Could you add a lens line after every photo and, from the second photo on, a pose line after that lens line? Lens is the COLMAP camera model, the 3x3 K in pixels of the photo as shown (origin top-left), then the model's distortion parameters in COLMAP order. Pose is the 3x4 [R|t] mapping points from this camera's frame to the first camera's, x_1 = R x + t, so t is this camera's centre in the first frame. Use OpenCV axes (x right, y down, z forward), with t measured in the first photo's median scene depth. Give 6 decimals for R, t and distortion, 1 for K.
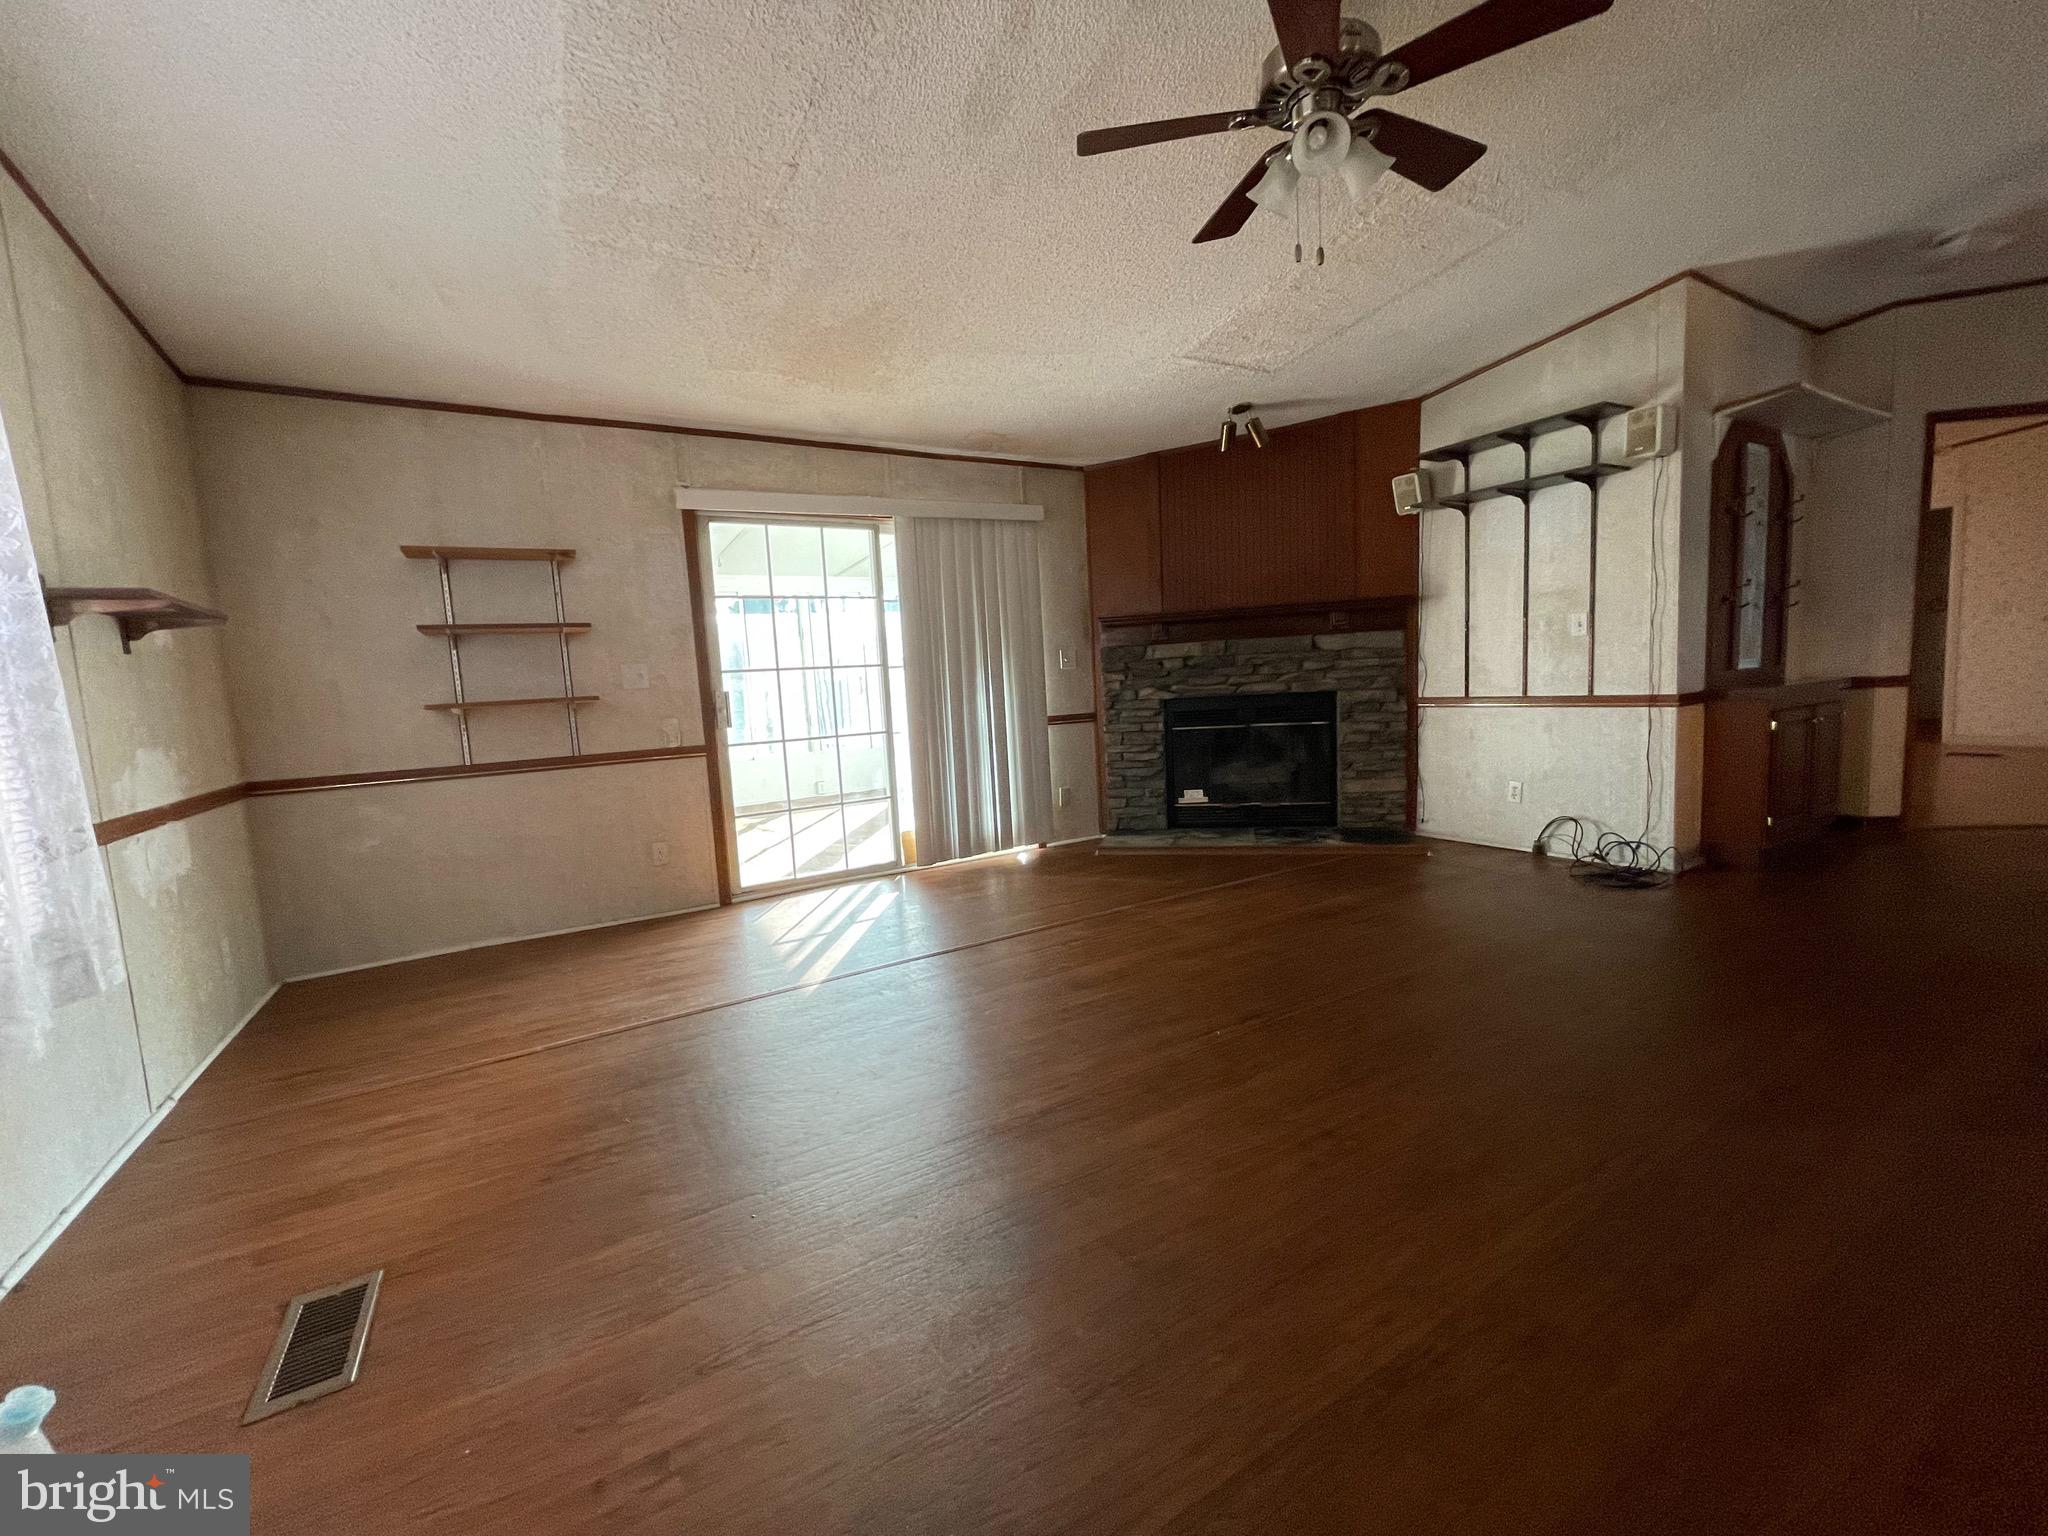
lens RADIAL K [[827.6, 0, 1013.2], [0, 827.6, 760.2], [0, 0, 1]] dist [-0.010189, 0.005845]
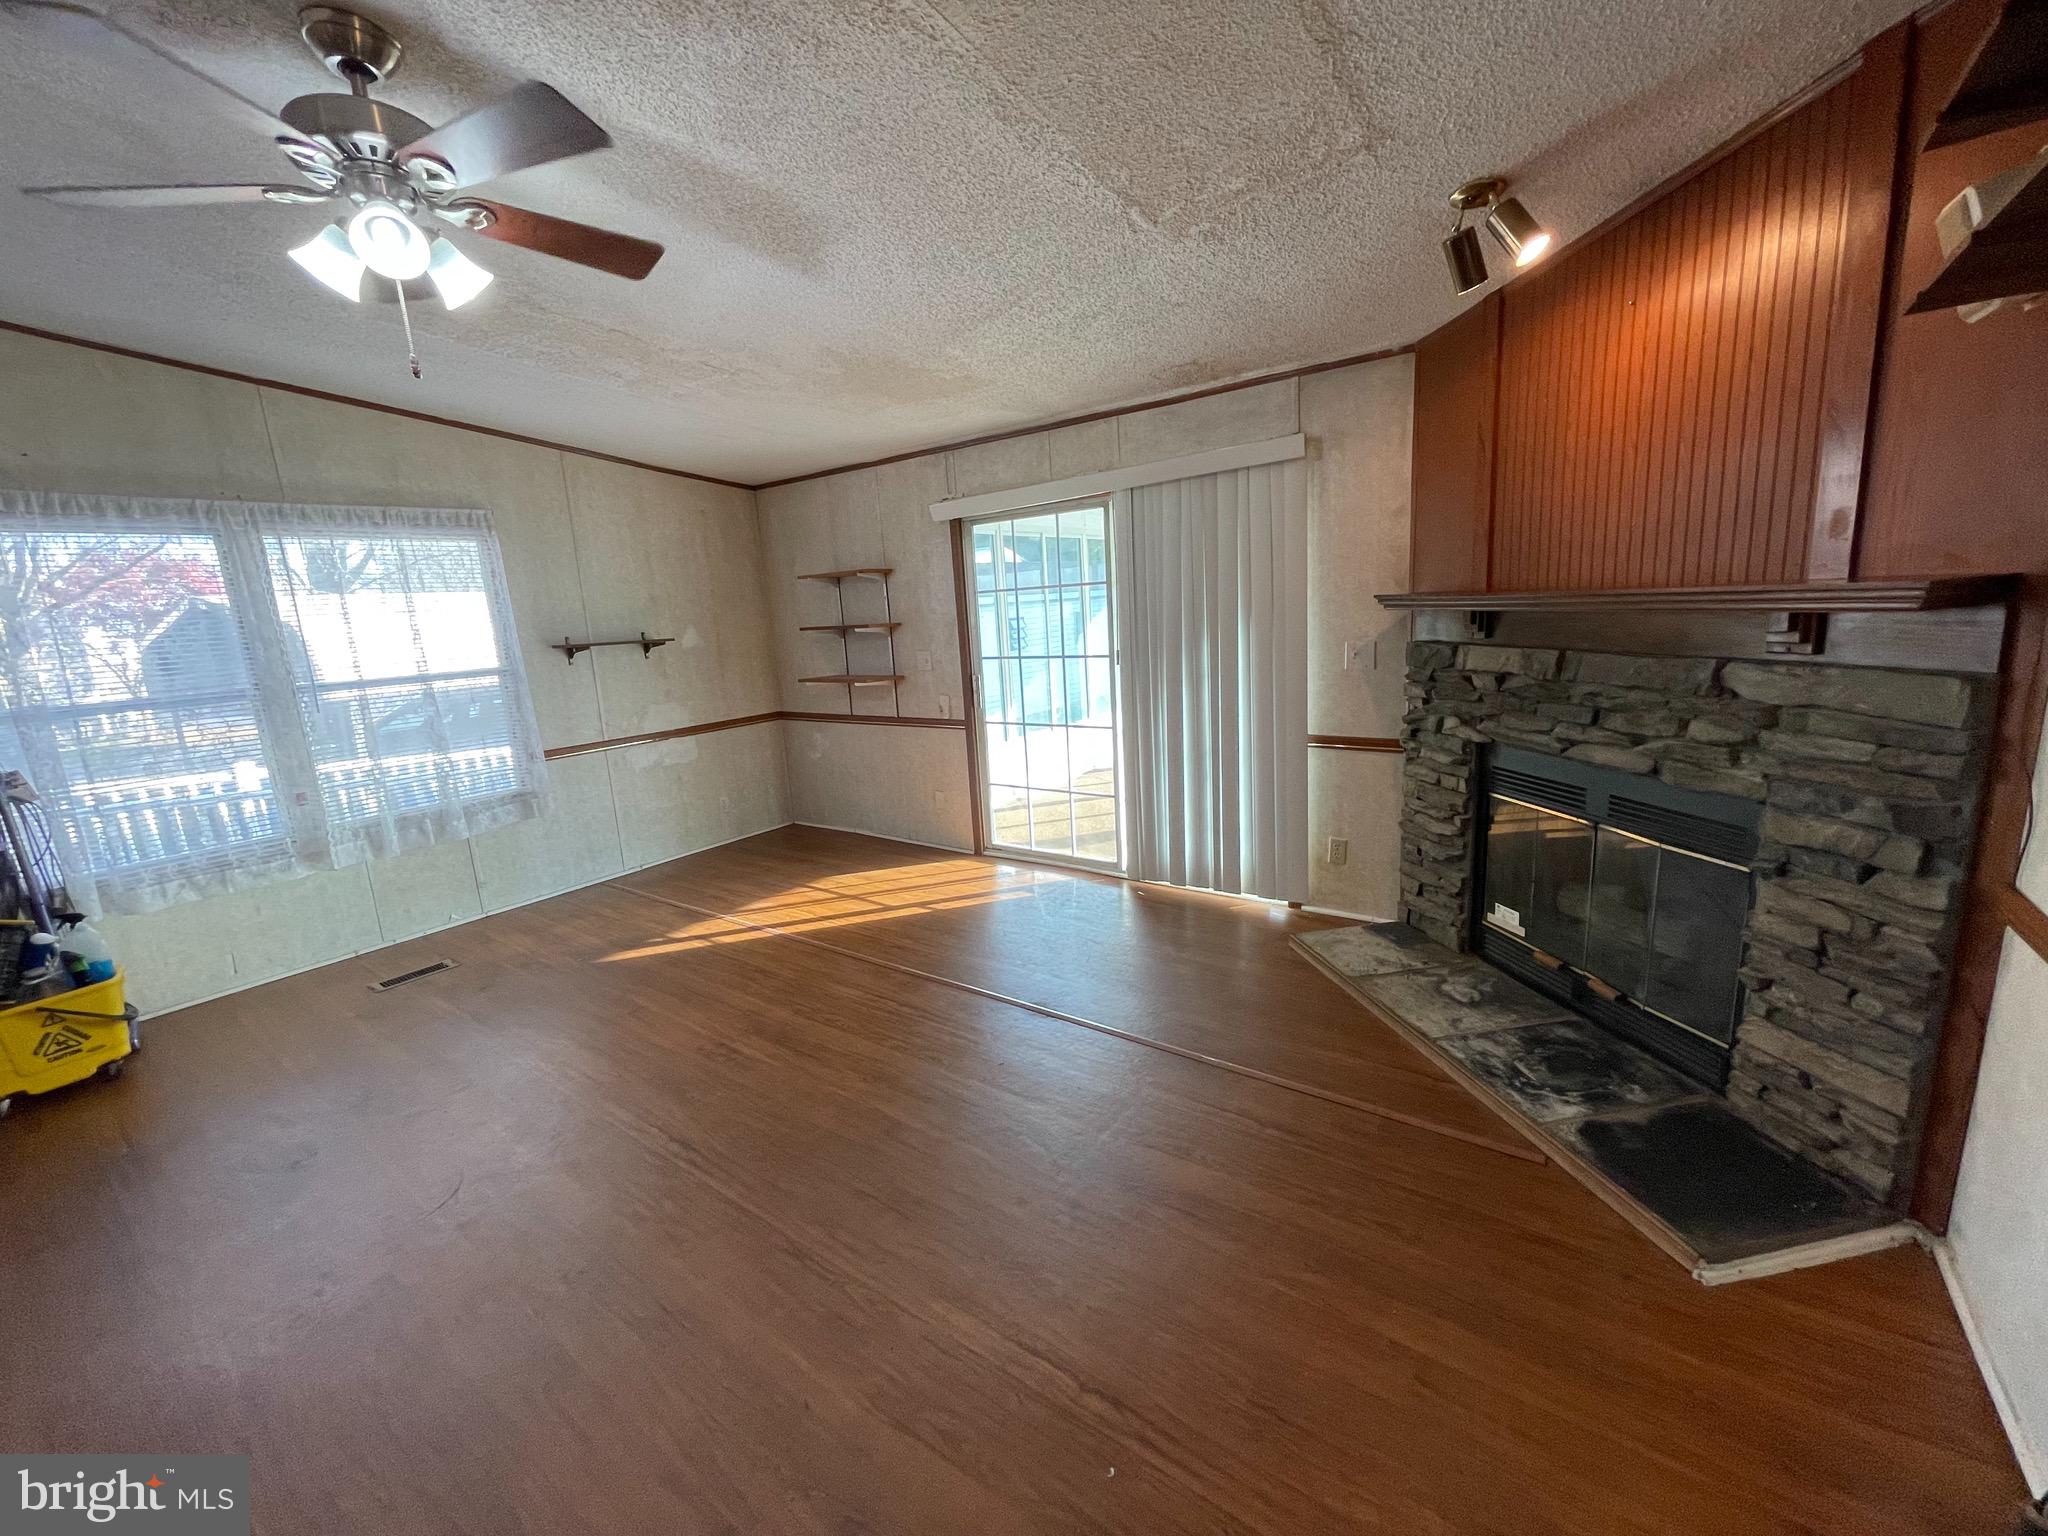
lens RADIAL K [[828.6, 0, 1016.3], [0, 828.6, 768.2], [0, 0, 1]] dist [0.001418, -0.001350]
pose [[0.376415, 0.209234, -0.902515, 0.631556], [-0.050726, 0.977357, 0.205428, -0.169111], [0.925061, -0.031545, 0.378505, 0.520833]]
